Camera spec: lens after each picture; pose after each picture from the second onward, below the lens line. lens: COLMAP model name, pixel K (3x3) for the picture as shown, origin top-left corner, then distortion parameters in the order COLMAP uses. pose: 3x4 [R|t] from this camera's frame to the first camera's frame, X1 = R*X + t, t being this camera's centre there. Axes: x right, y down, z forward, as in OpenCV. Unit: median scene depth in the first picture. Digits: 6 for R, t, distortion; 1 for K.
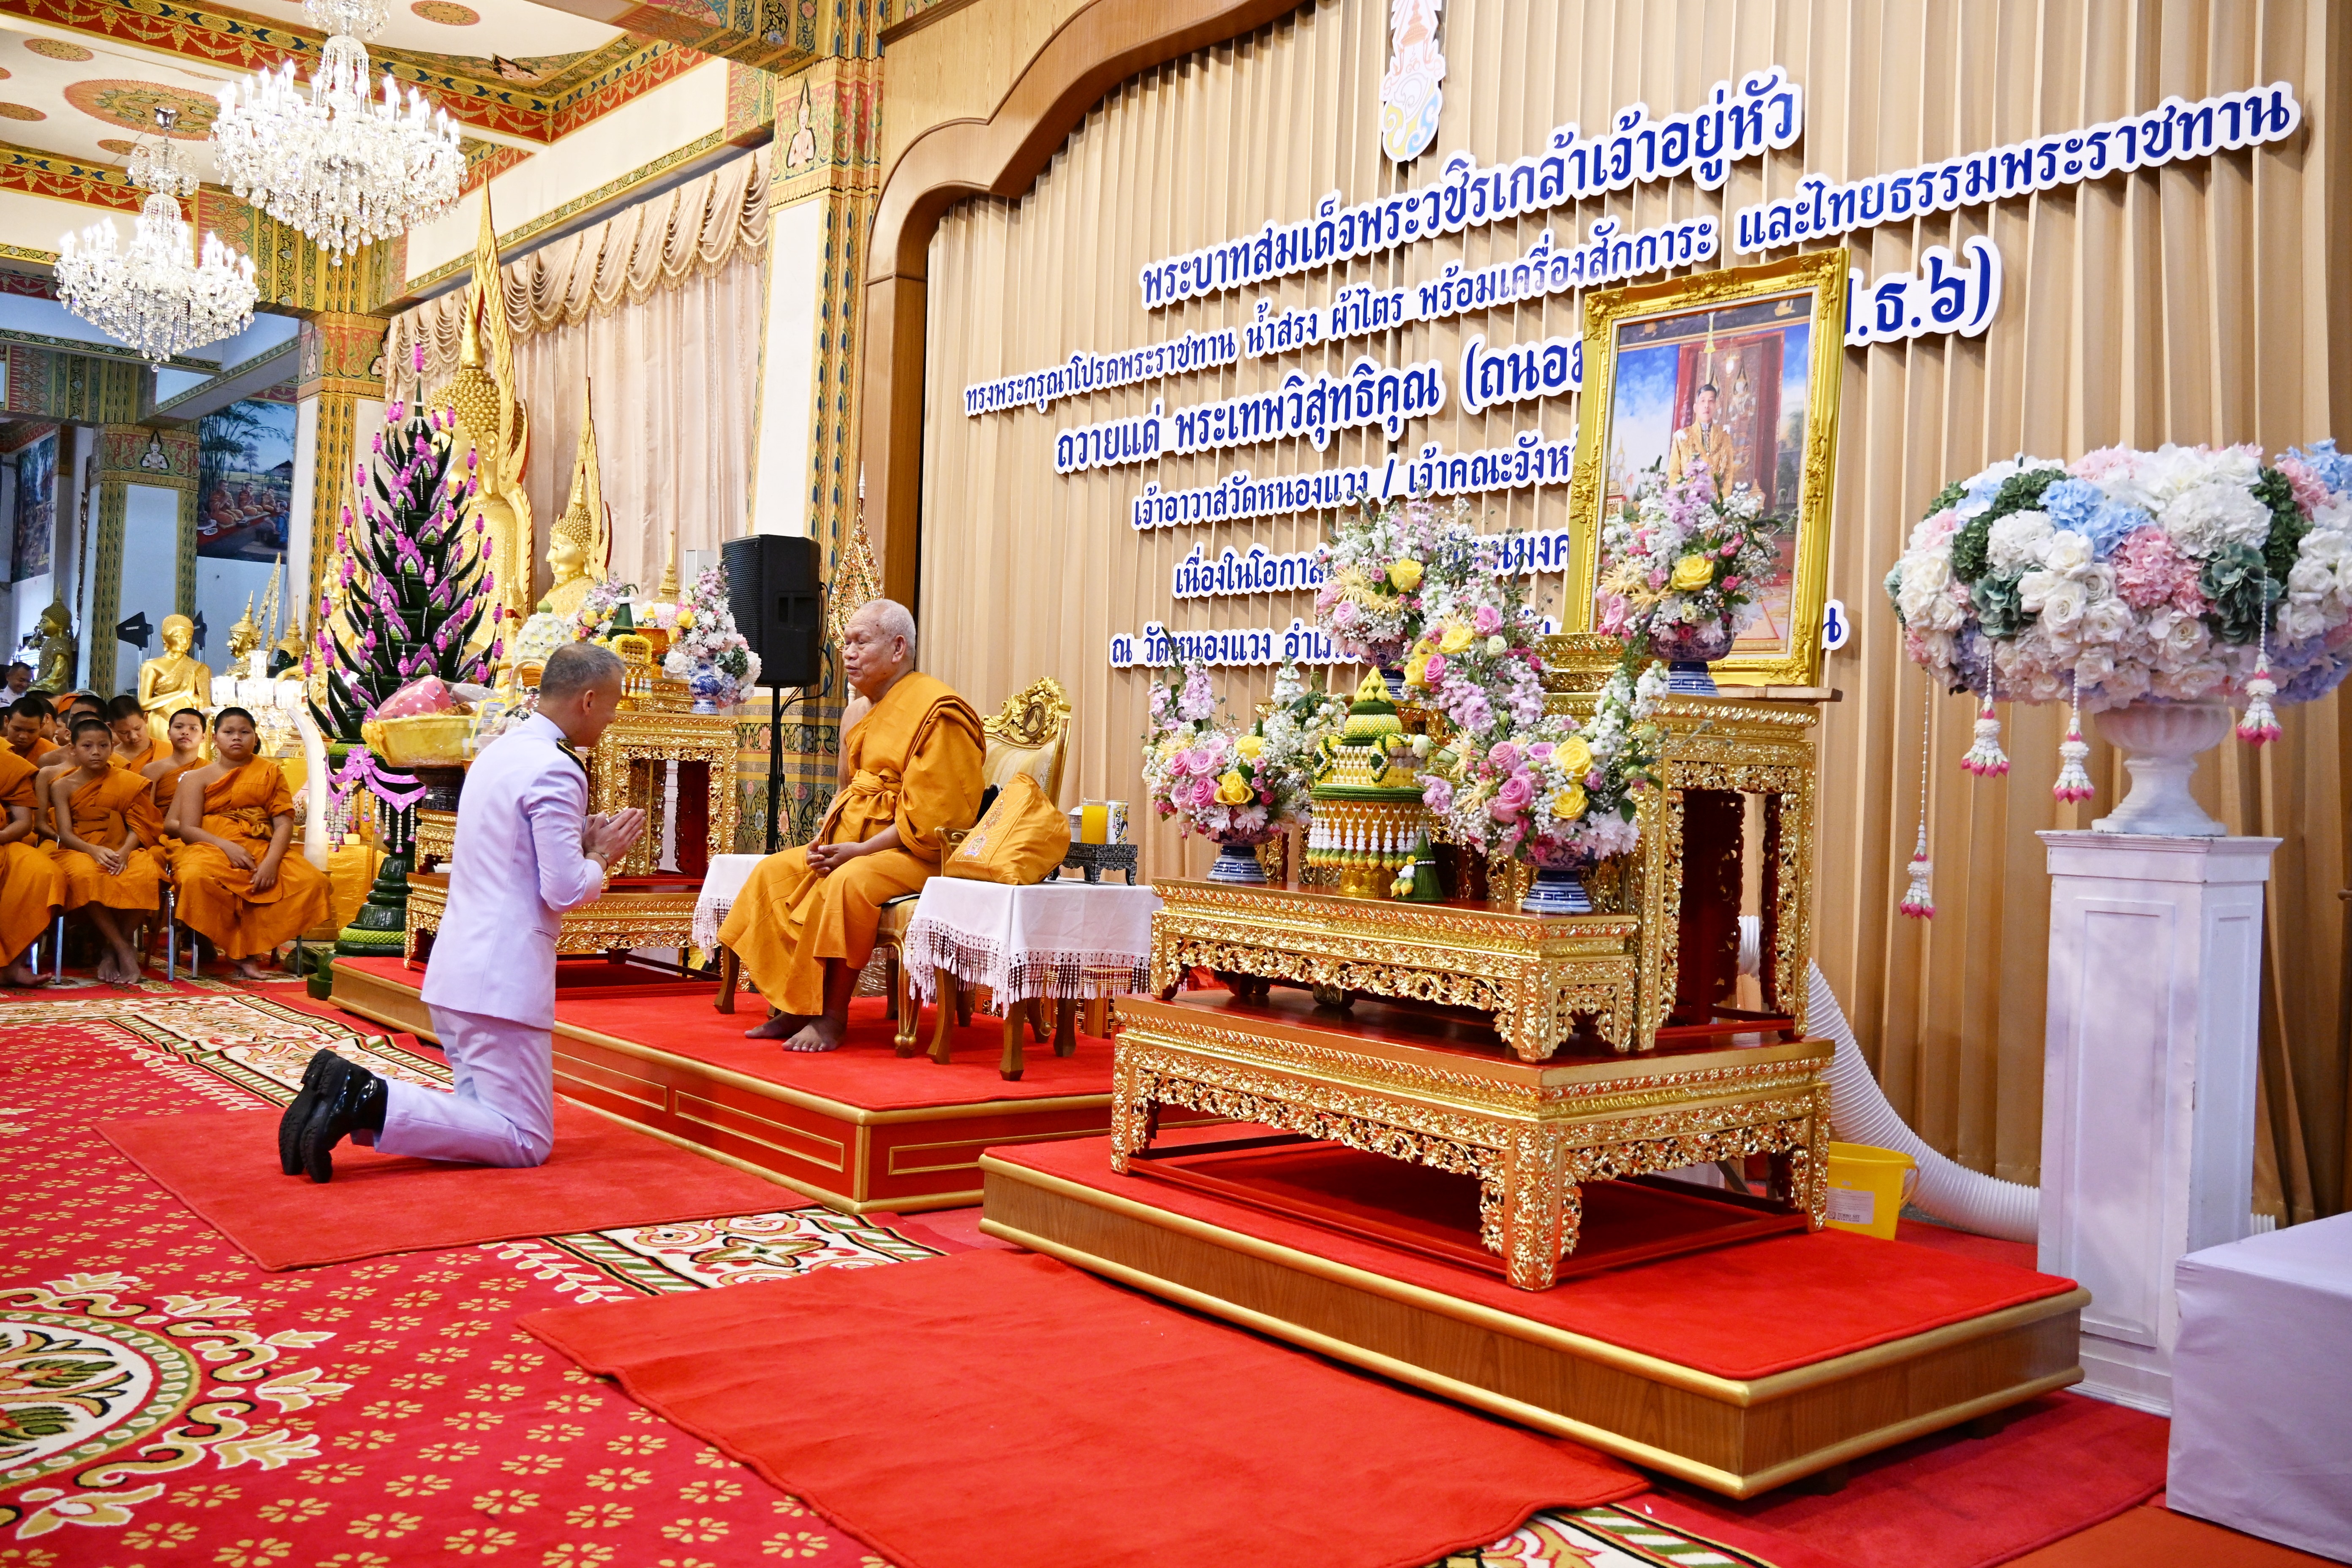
lens RADIAL K [[1988.2, 0, 1177.9], [0, 1988.2, 778.2], [0, 0, 1]] dist [0.005827, -0.015642]
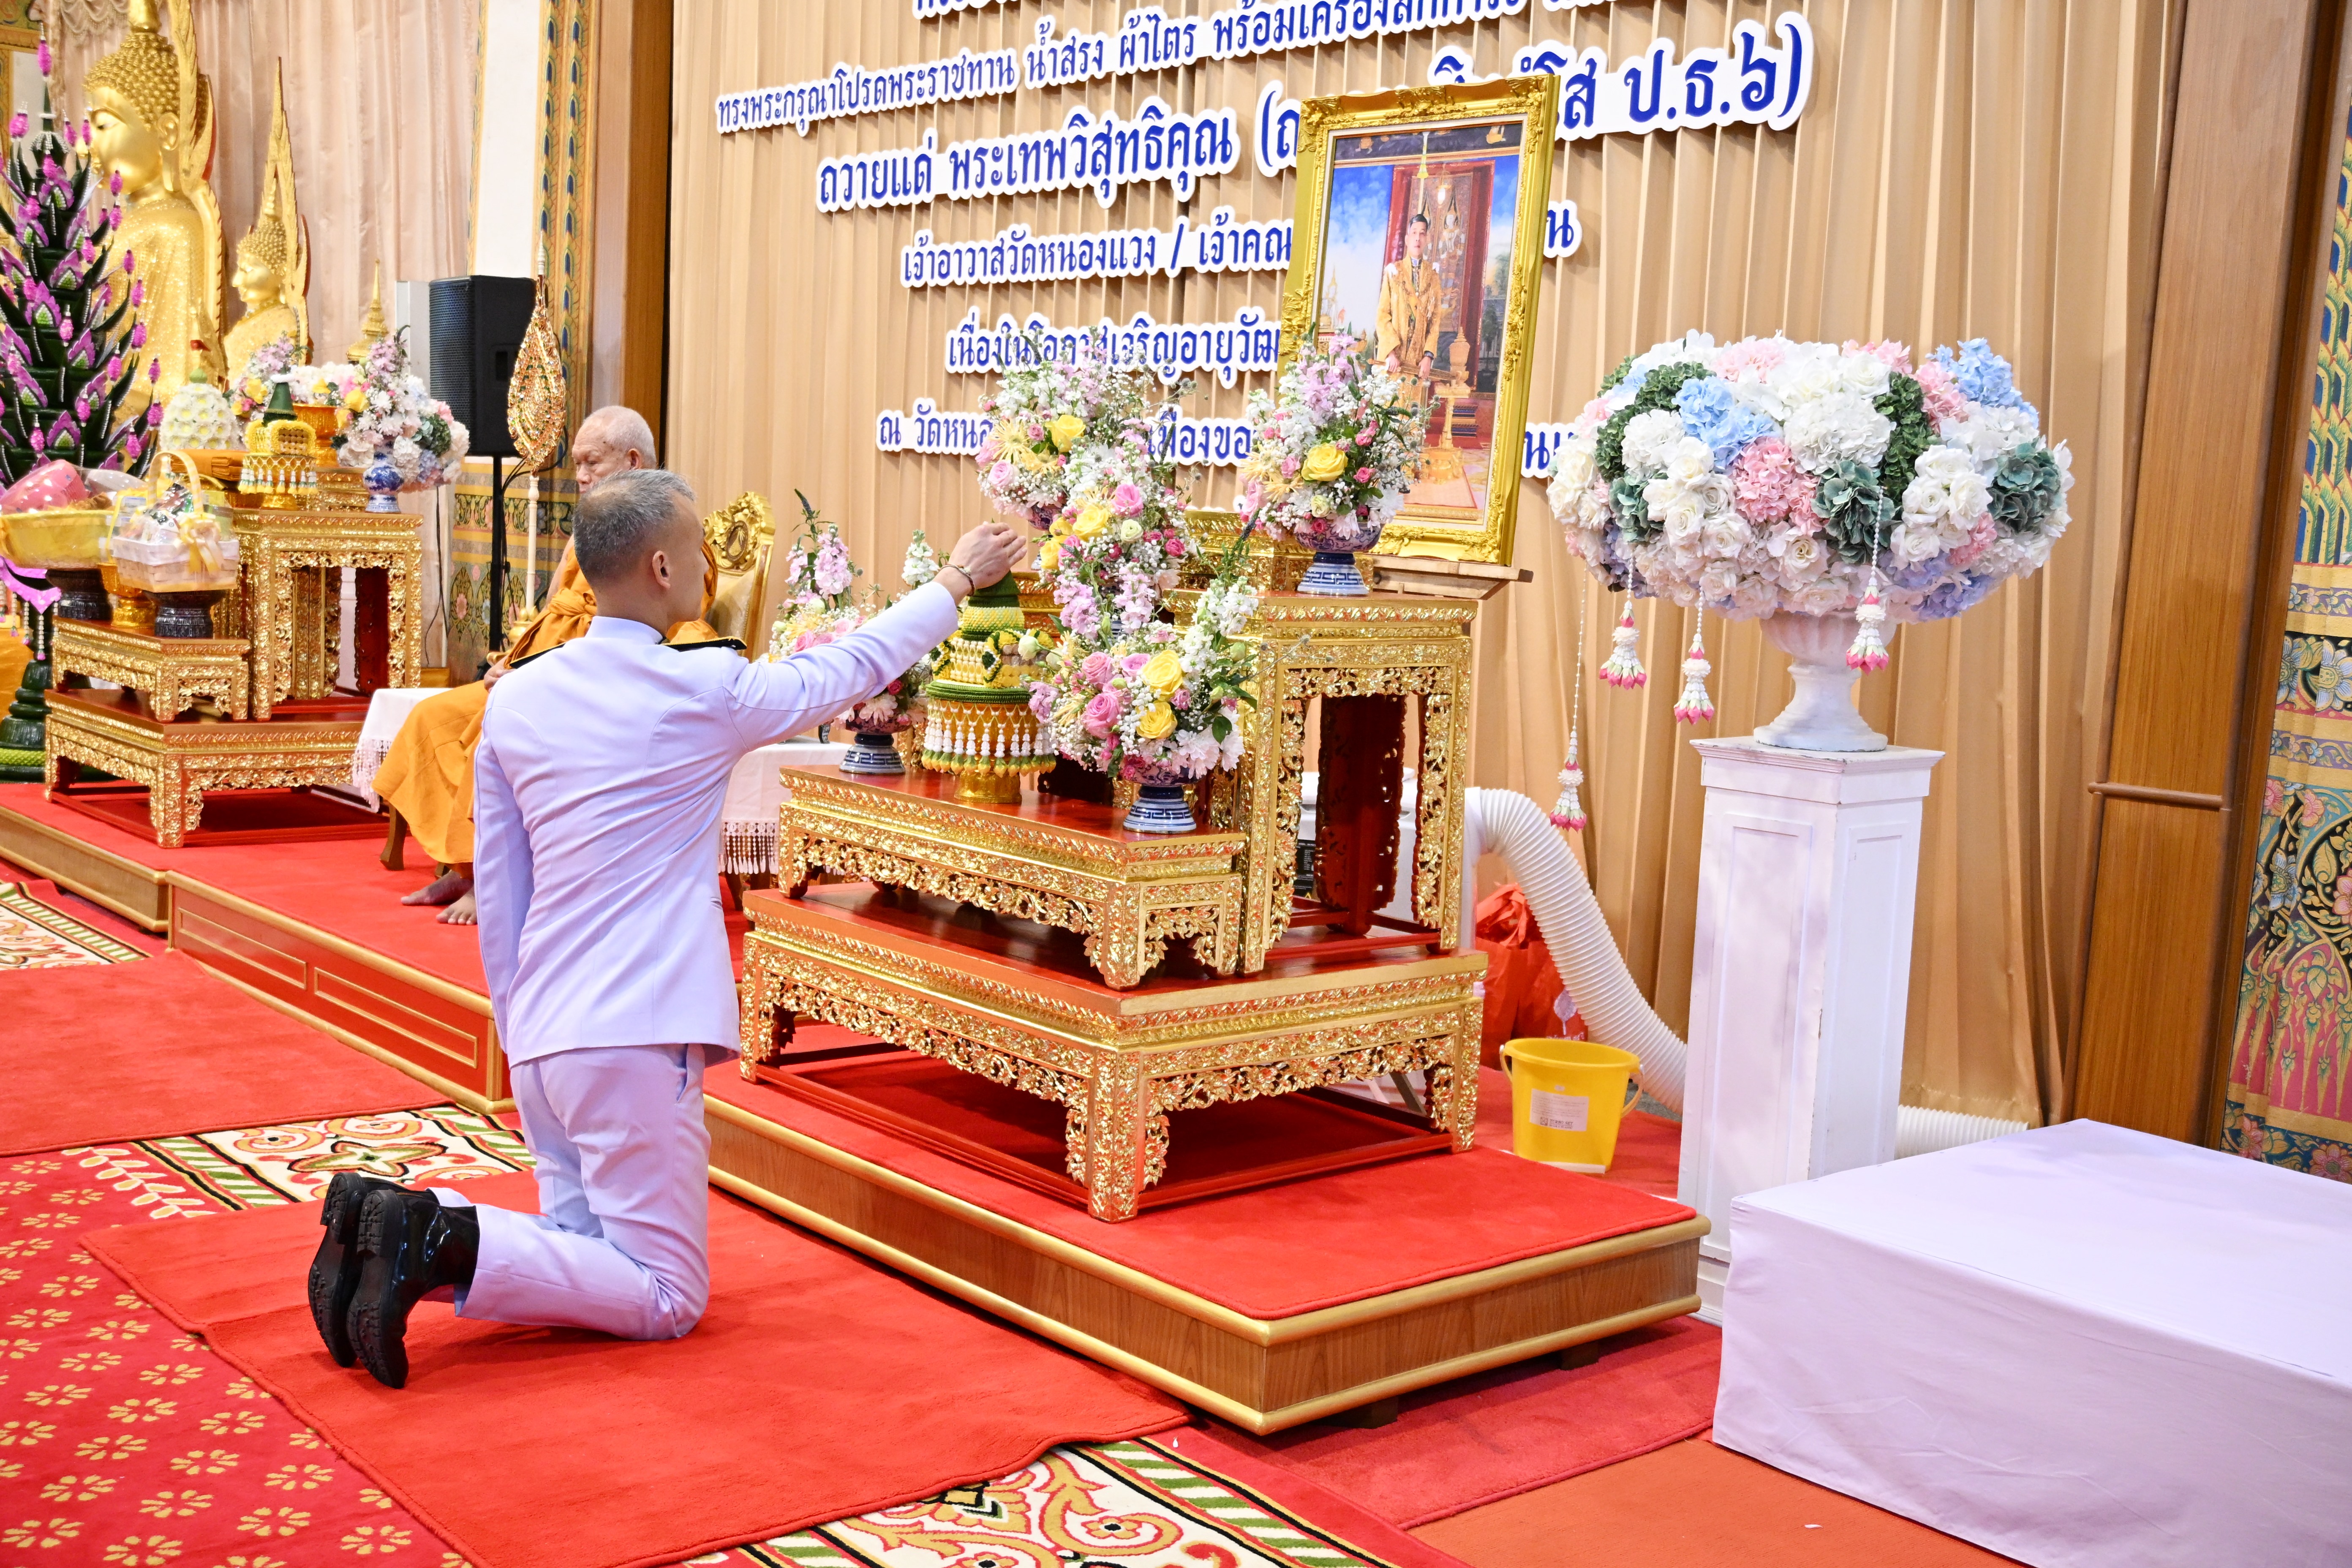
lens RADIAL K [[2502.2, 0, 1173.3], [0, 2502.2, 774.6], [0, 0, 1]] dist [-0.000115, 0.000000]
pose [[0.999788, 0.008827, 0.018608, 0.145750], [-0.010852, 0.993683, 0.111696, -0.076824], [-0.017505, -0.111874, 0.993568, -0.153729]]
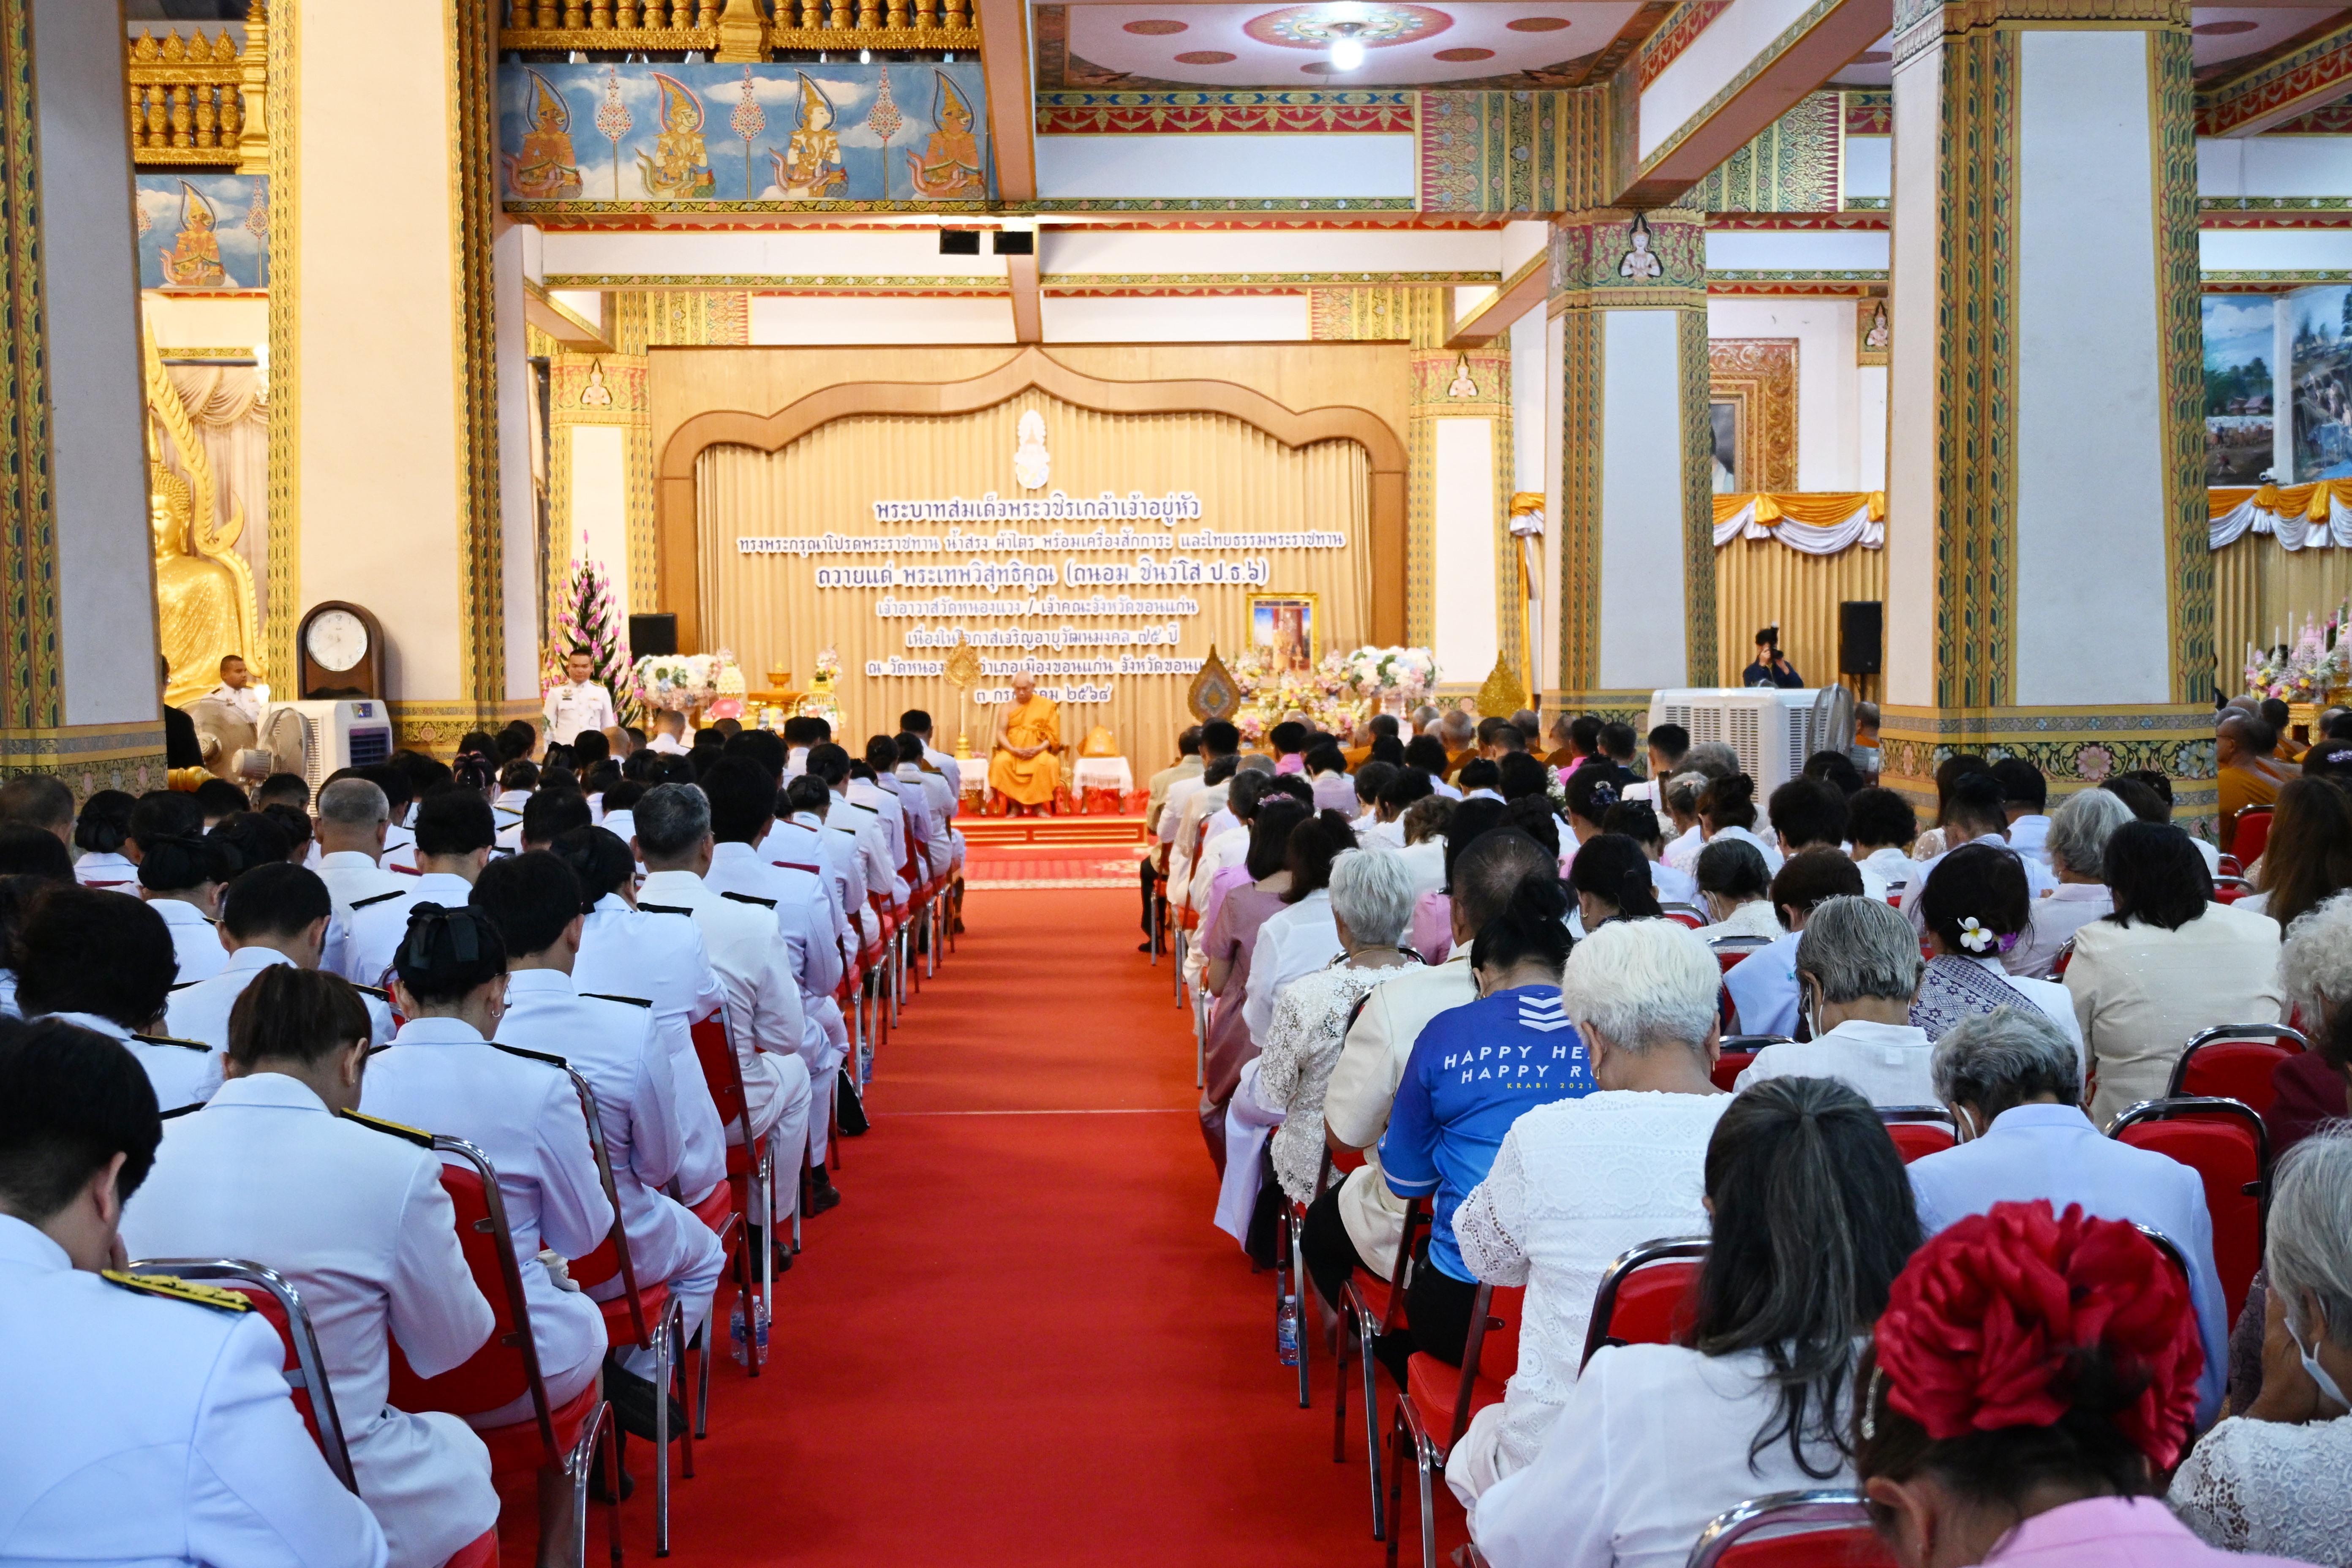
lens RADIAL K [[2641.0, 0, 1176.3], [0, 2641.0, 788.6], [0, 0, 1]] dist [-0.015905, 0.000000]
pose [[0.606073, -0.083589, 0.791005, -4.441682], [0.034459, 0.996288, 0.078880, -0.304649], [-0.794662, -0.020550, 0.606704, -2.253637]]
